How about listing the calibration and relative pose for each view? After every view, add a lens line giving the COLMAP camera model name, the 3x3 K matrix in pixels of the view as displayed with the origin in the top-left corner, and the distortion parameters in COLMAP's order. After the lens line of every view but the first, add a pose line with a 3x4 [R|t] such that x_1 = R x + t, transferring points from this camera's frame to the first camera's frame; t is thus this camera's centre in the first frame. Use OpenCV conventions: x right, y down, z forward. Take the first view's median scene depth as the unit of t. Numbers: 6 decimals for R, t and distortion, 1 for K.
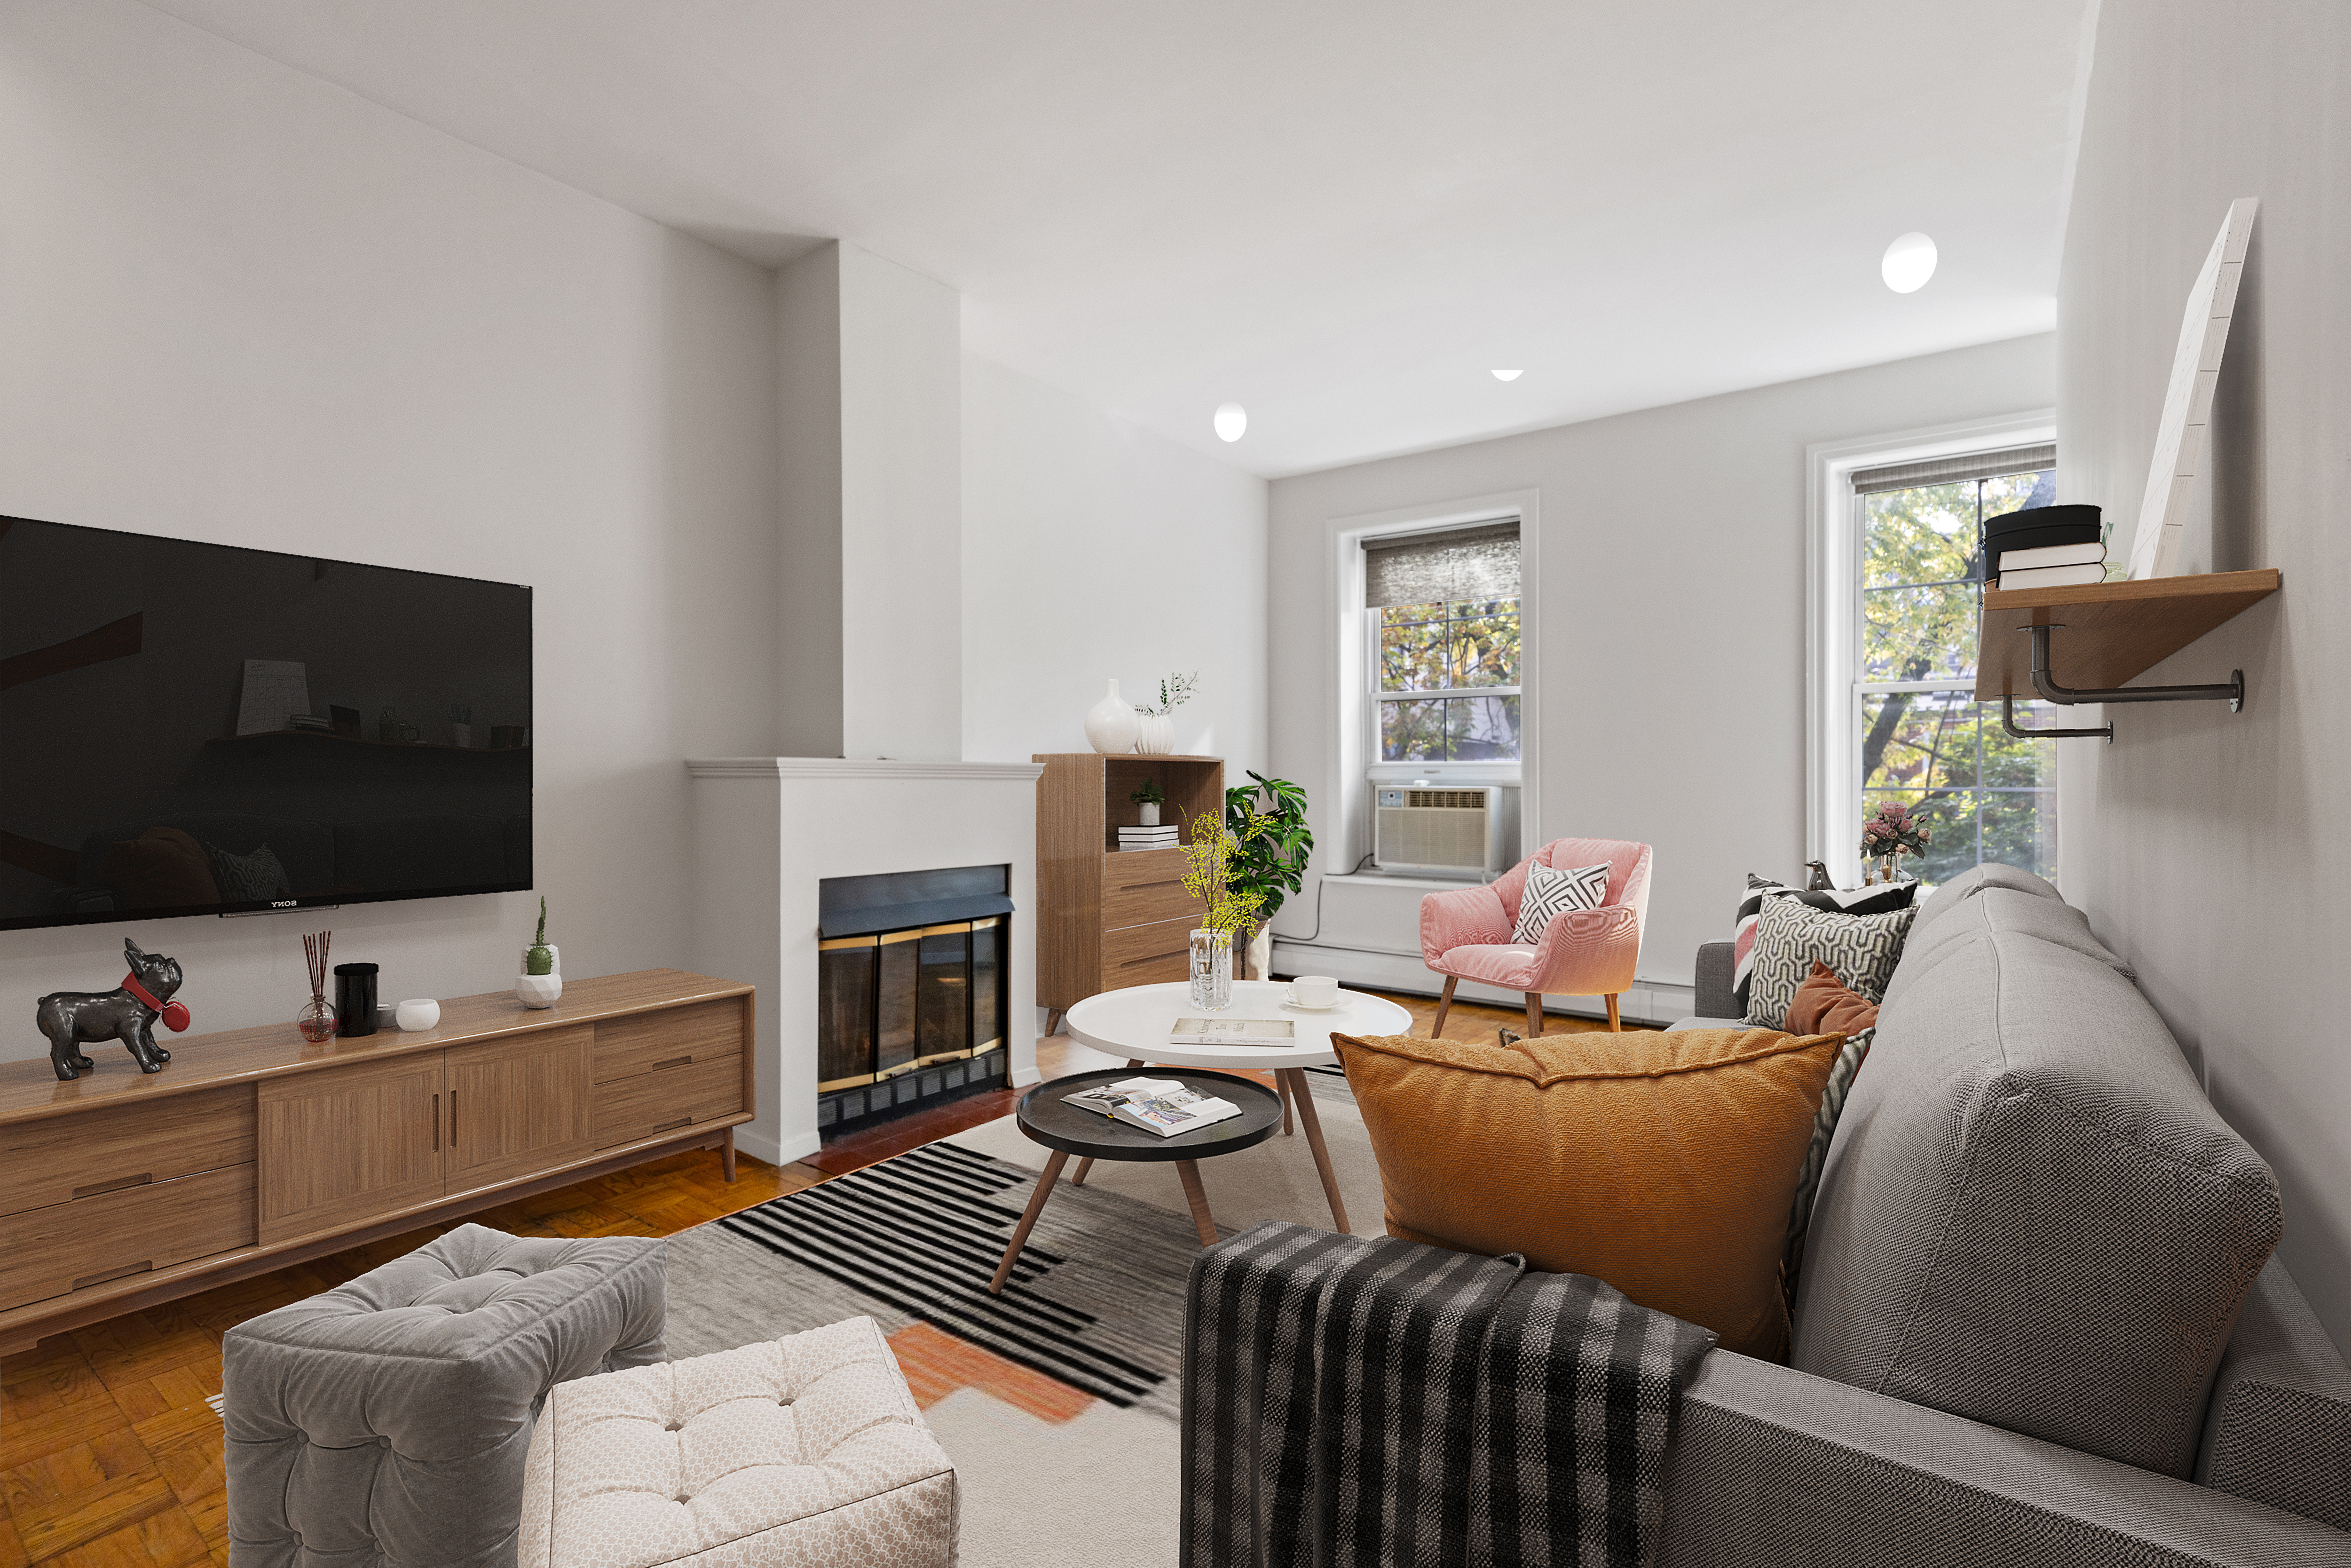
lens RADIAL K [[1082.6, 0, 1167.5], [0, 1082.6, 770.0], [0, 0, 1]] dist [0.003126, 0.000294]
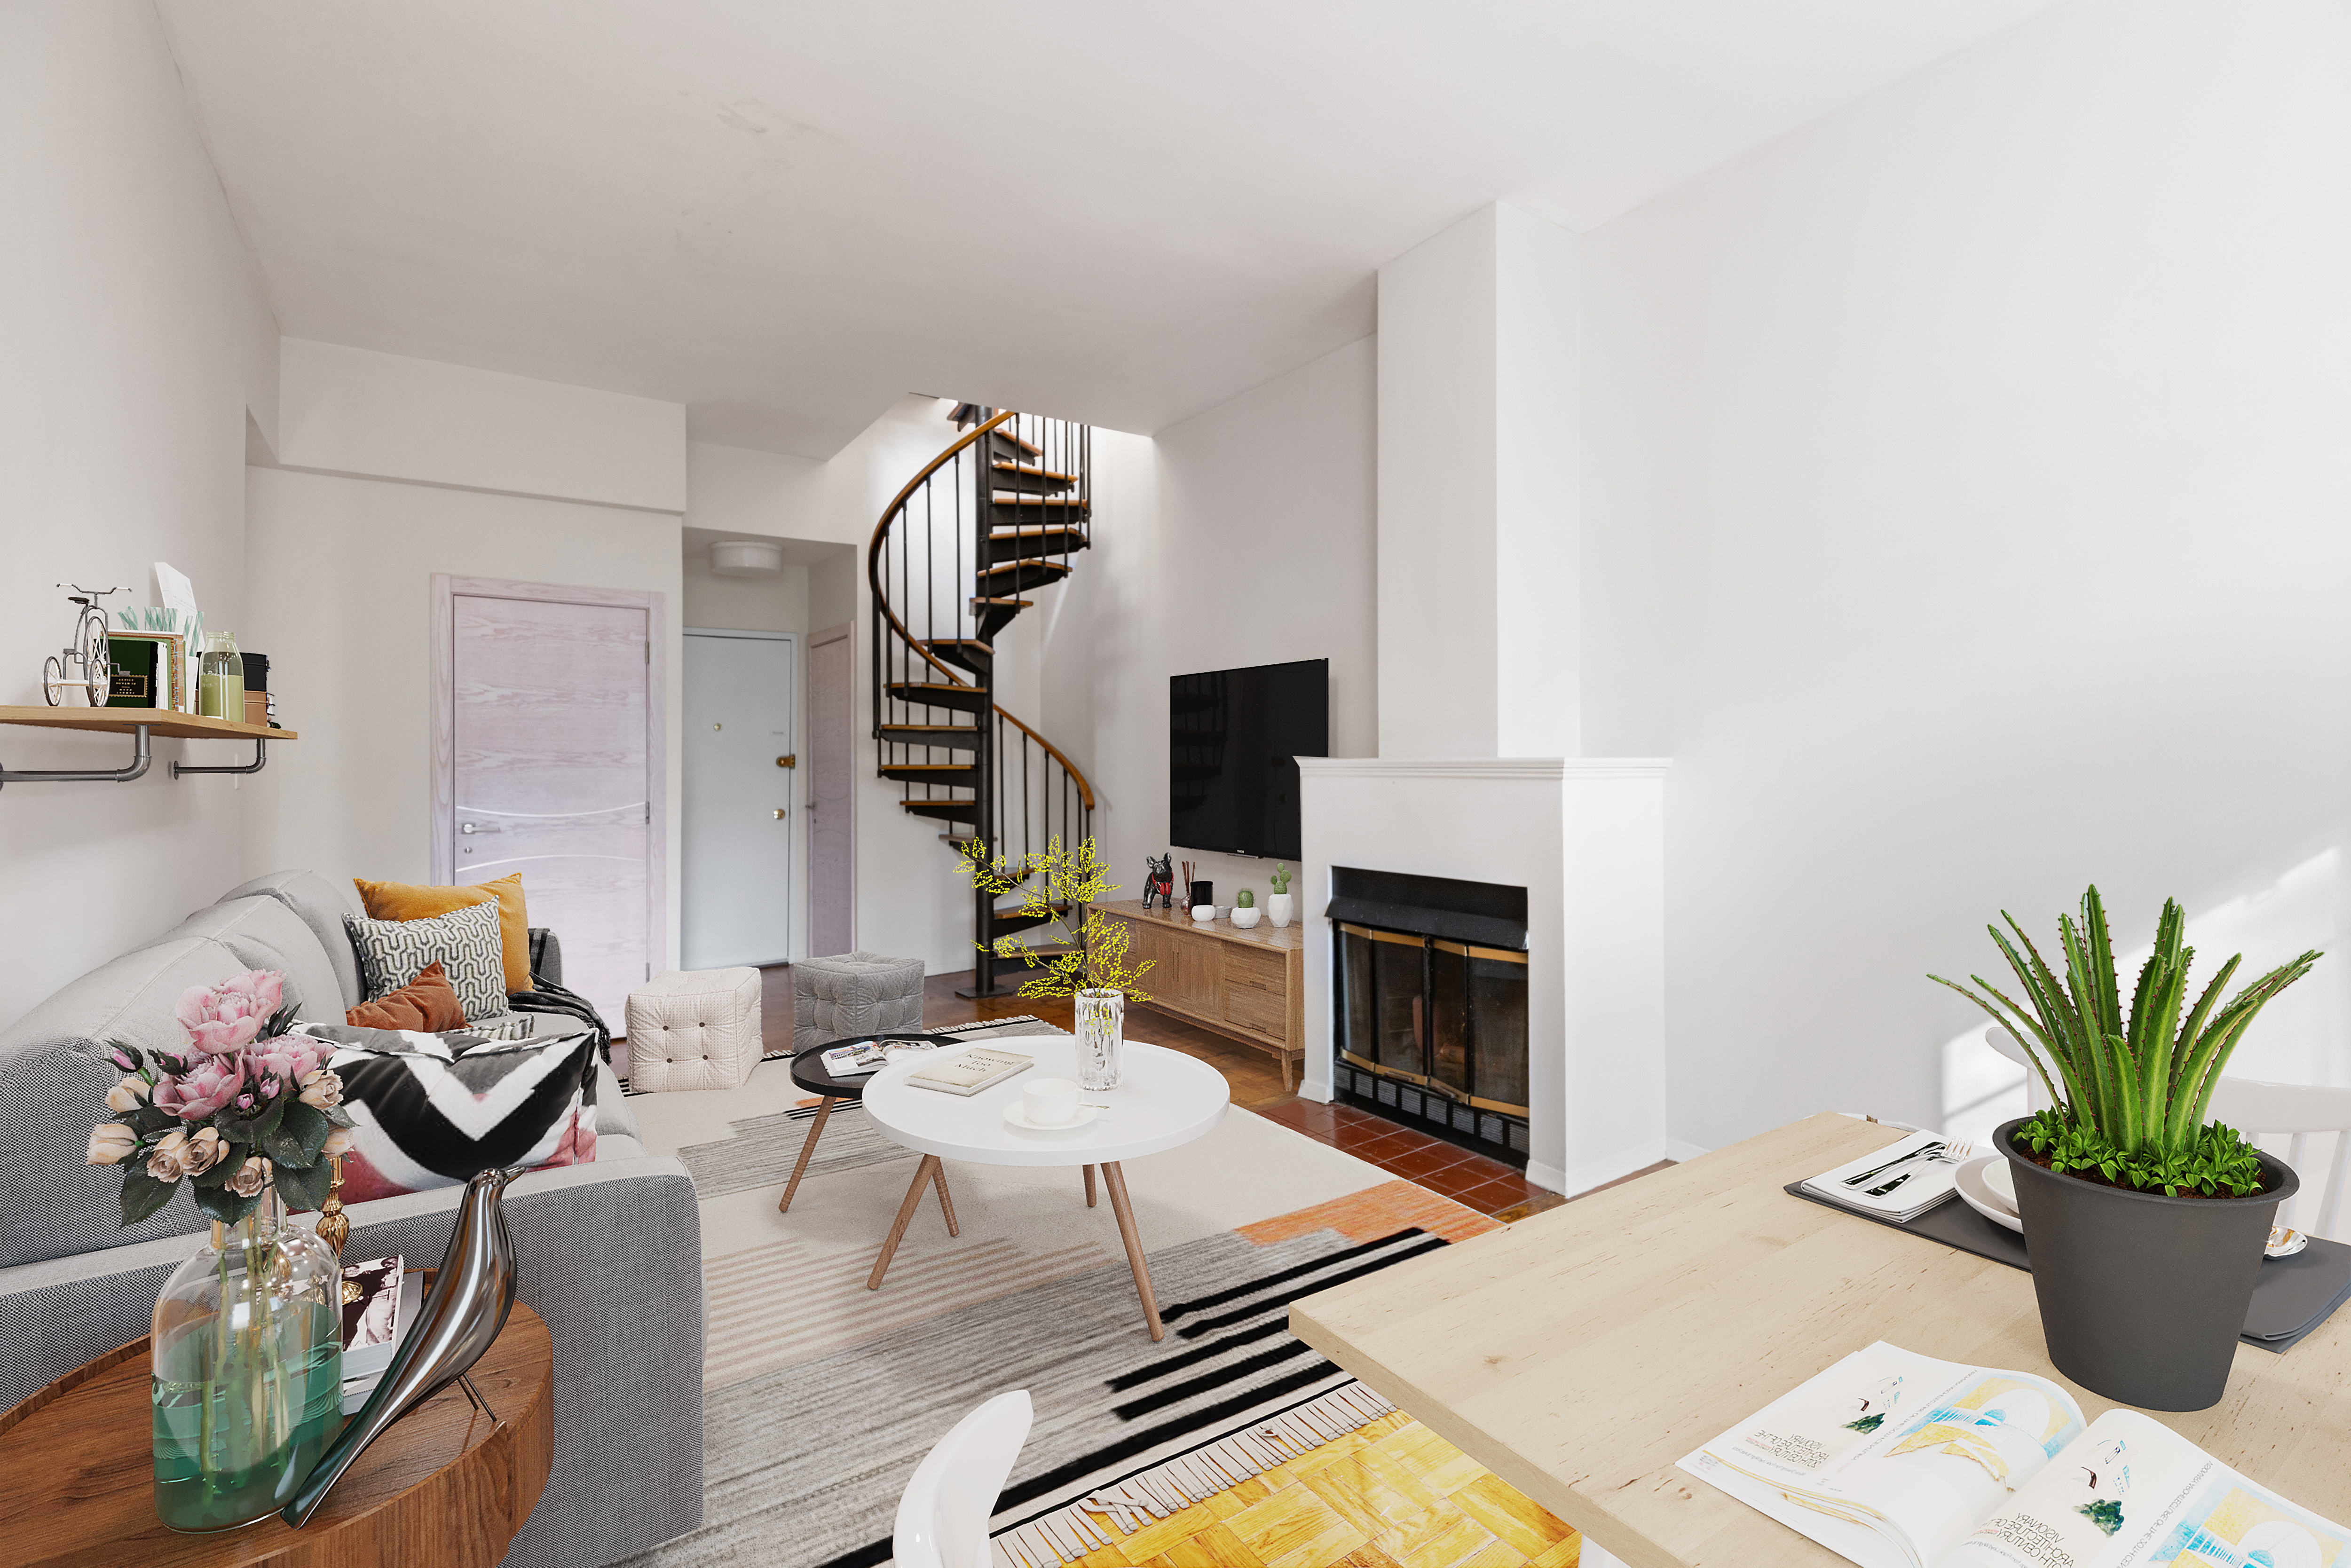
lens RADIAL K [[1082.6, 0, 1167.9], [0, 1082.6, 790.6], [0, 0, 1]] dist [0.003126, 0.000294]
pose [[-0.328951, -0.011352, -0.944279, 0.771124], [-0.008551, 0.999923, -0.009042, 0.032508], [0.944308, 0.005100, -0.329022, 1.154564]]
